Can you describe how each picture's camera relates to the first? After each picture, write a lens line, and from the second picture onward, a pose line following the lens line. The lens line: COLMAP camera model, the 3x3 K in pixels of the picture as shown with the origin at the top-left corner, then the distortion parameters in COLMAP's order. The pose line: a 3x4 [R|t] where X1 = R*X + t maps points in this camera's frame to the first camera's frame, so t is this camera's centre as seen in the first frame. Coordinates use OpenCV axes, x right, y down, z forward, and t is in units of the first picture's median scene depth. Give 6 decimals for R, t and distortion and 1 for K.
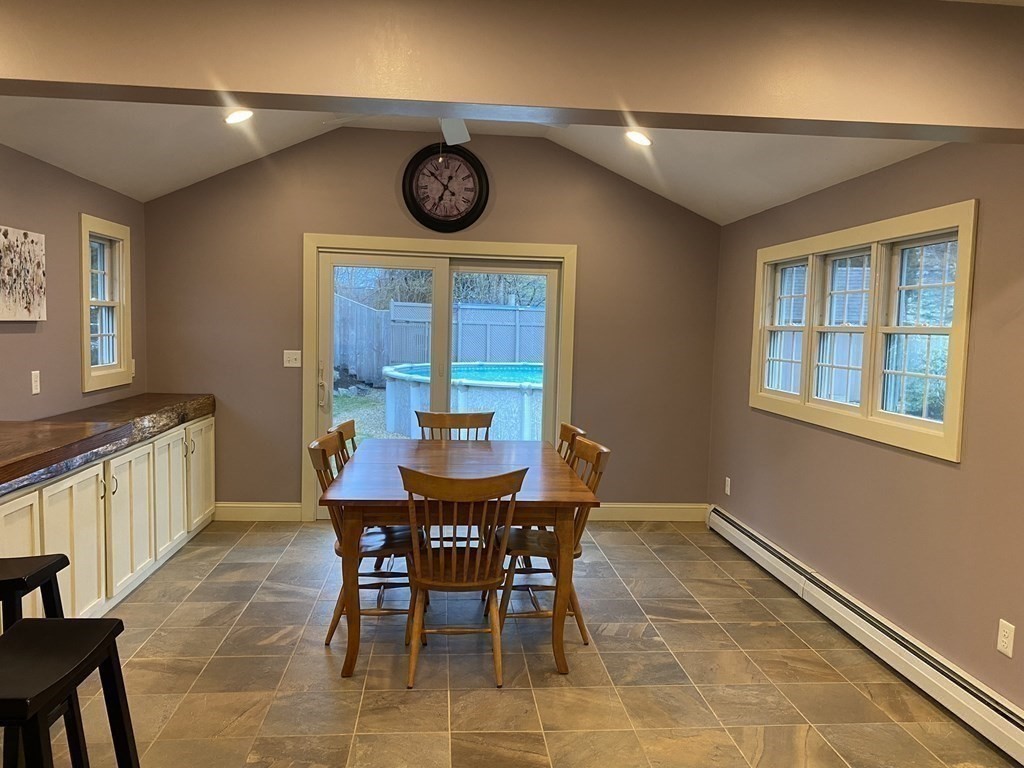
lens RADIAL K [[781.9, 0, 520.4], [0, 781.9, 389.8], [0, 0, 1]] dist [0.036790, -0.034079]
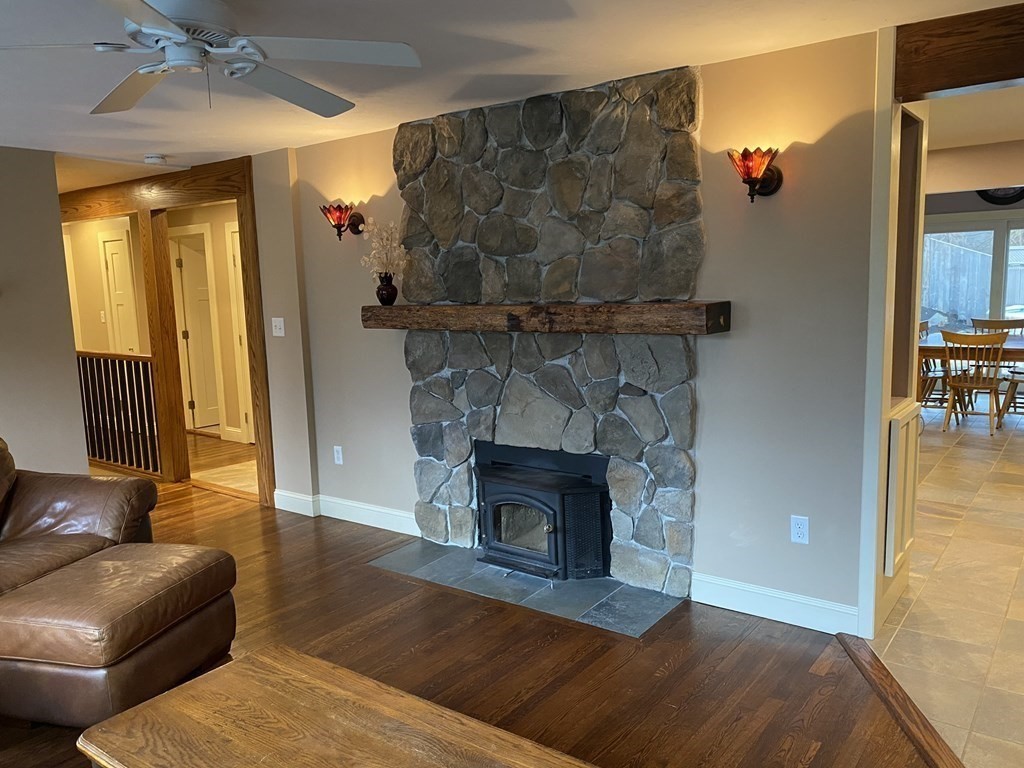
lens RADIAL K [[781.9, 0, 516.2], [0, 781.9, 386.6], [0, 0, 1]] dist [0.036790, -0.034079]
pose [[0.739467, 0.043025, -0.671817, 0.240106], [-0.008516, 0.998473, 0.054573, 0.075042], [0.673139, -0.034634, 0.738704, -0.760278]]
